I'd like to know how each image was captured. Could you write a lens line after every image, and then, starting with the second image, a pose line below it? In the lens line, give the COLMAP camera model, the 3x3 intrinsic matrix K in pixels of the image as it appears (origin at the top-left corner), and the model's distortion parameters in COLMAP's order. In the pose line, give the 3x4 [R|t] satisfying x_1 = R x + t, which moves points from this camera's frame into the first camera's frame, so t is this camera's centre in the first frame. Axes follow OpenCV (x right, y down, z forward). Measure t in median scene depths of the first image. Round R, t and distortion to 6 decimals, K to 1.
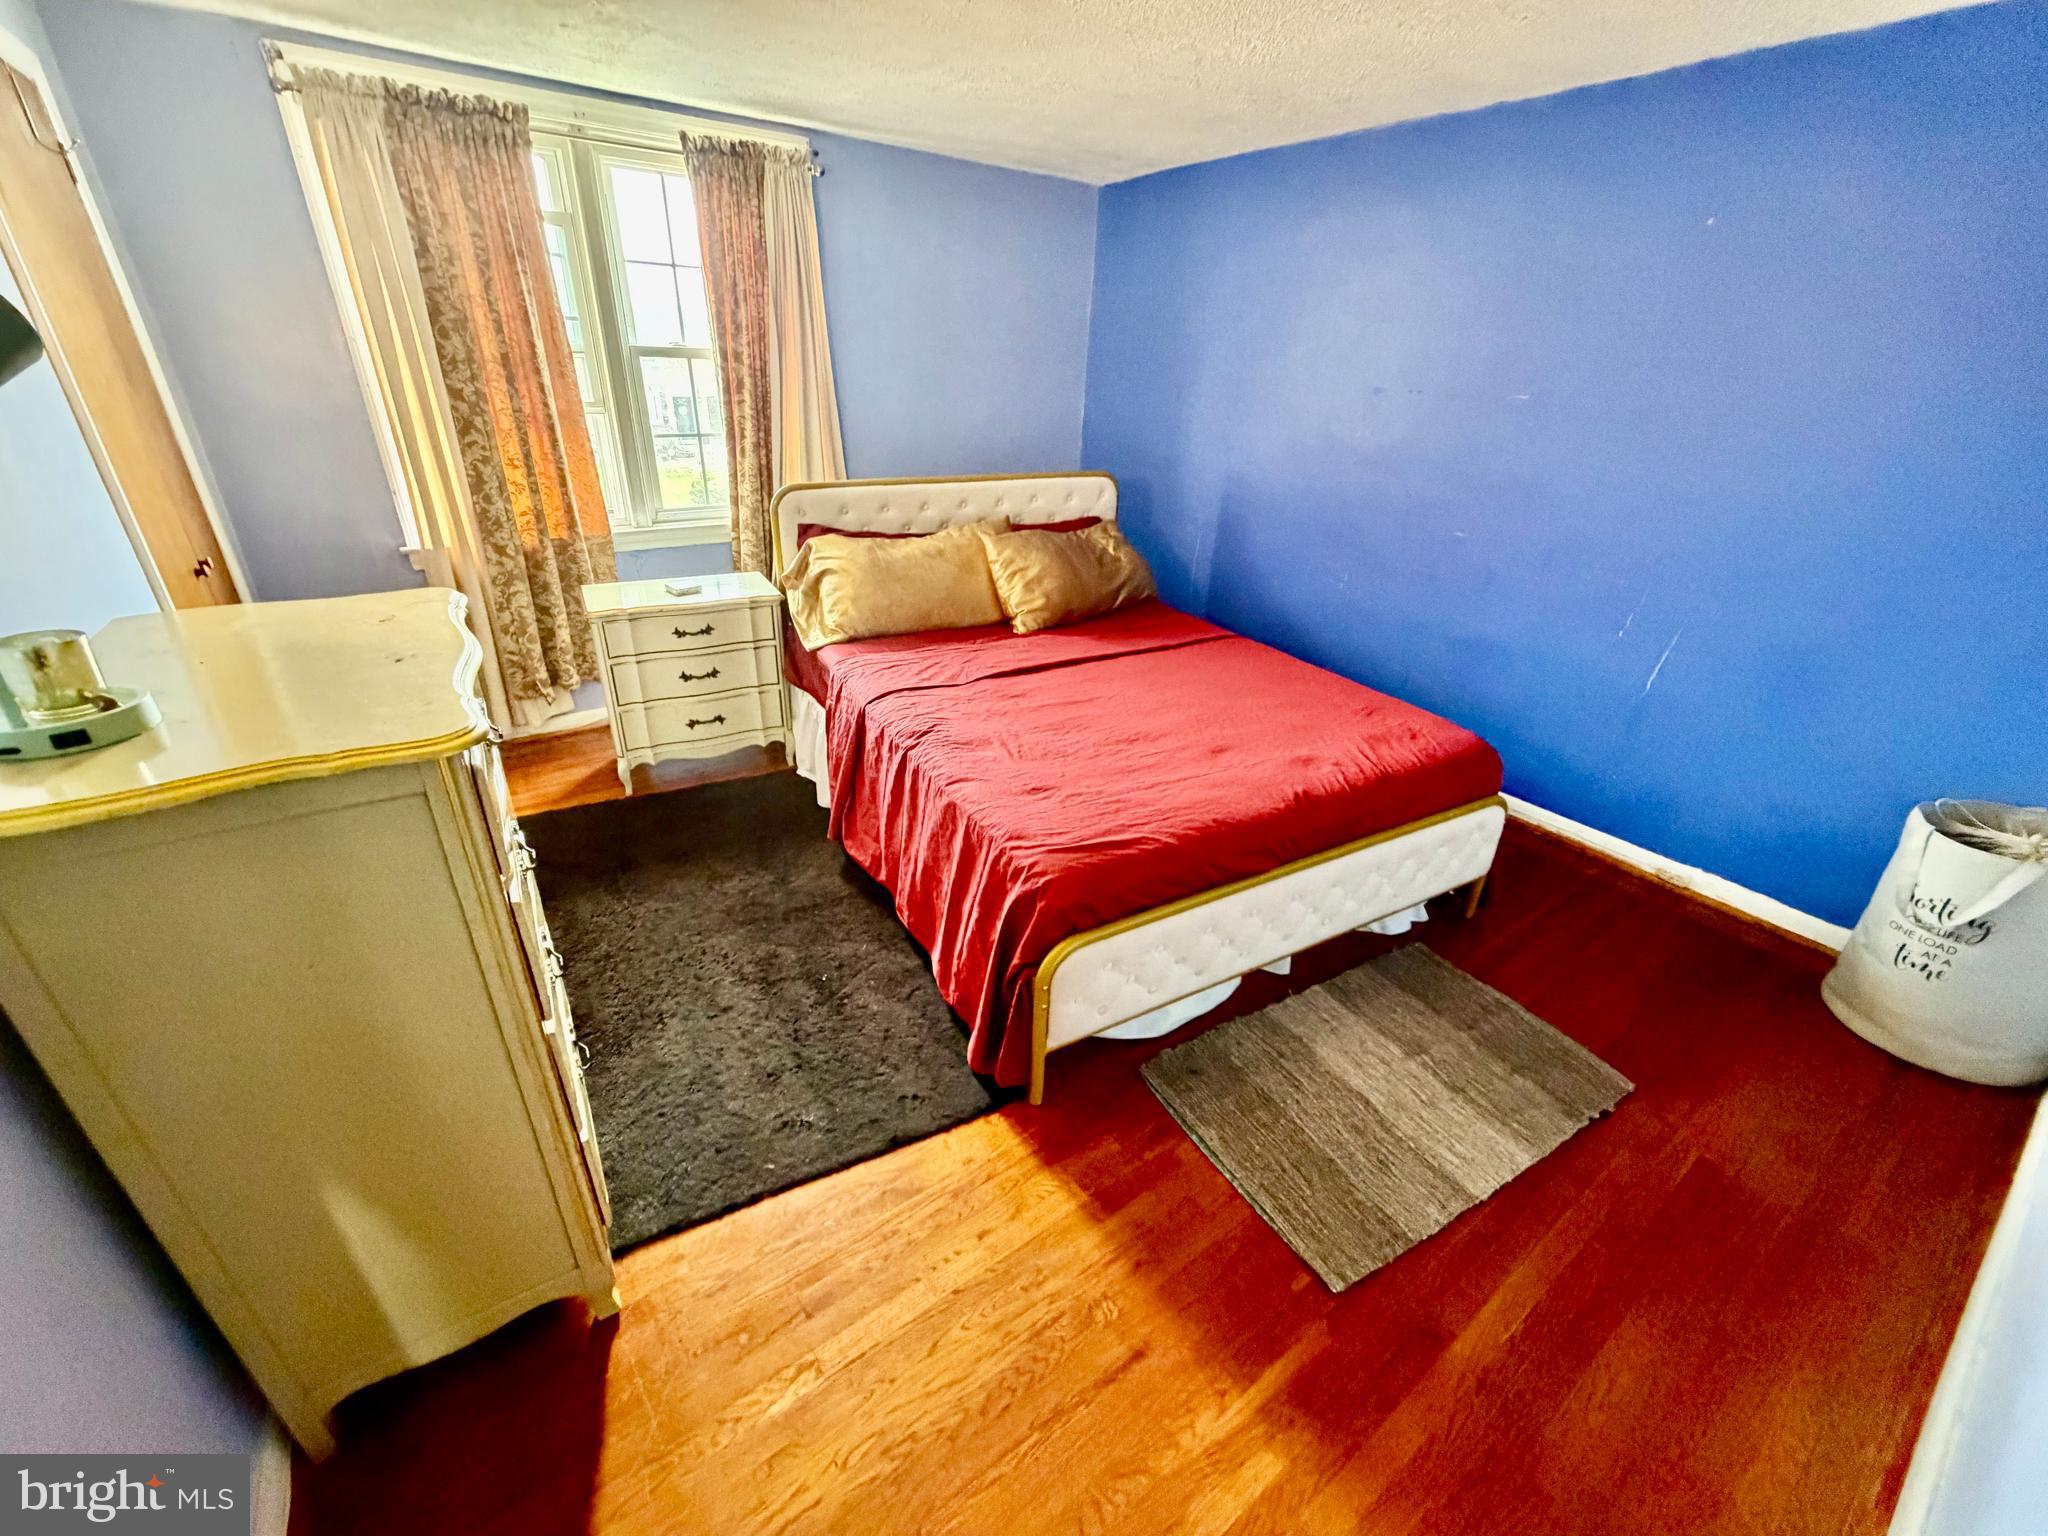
lens RADIAL K [[822.4, 0, 1016.6], [0, 822.4, 764.1], [0, 0, 1]] dist [0.000098, 0.000378]
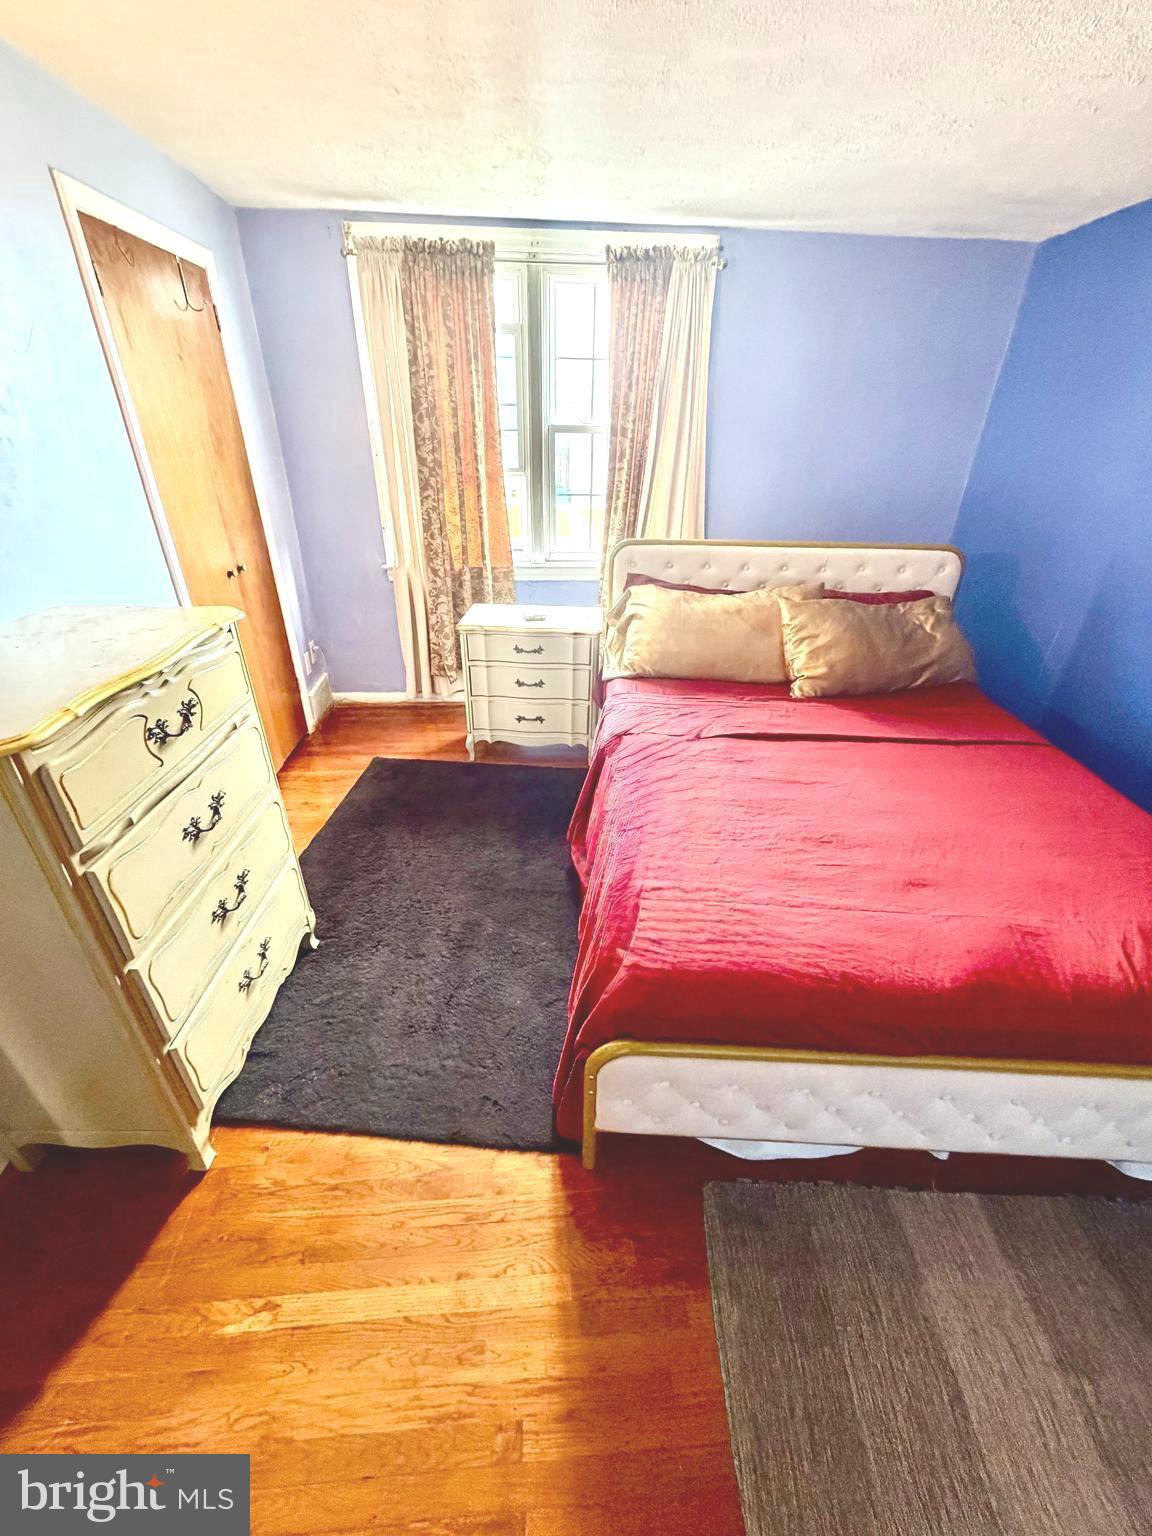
lens RADIAL K [[616.8, 0, 580.3], [0, 616.8, 760.2], [0, 0, 1]] dist [0.000098, 0.000378]
pose [[0.852535, 0.233231, -0.467747, 0.163080], [-0.219650, 0.971931, 0.084287, -0.090606], [0.474276, 0.030883, 0.879834, 0.192057]]
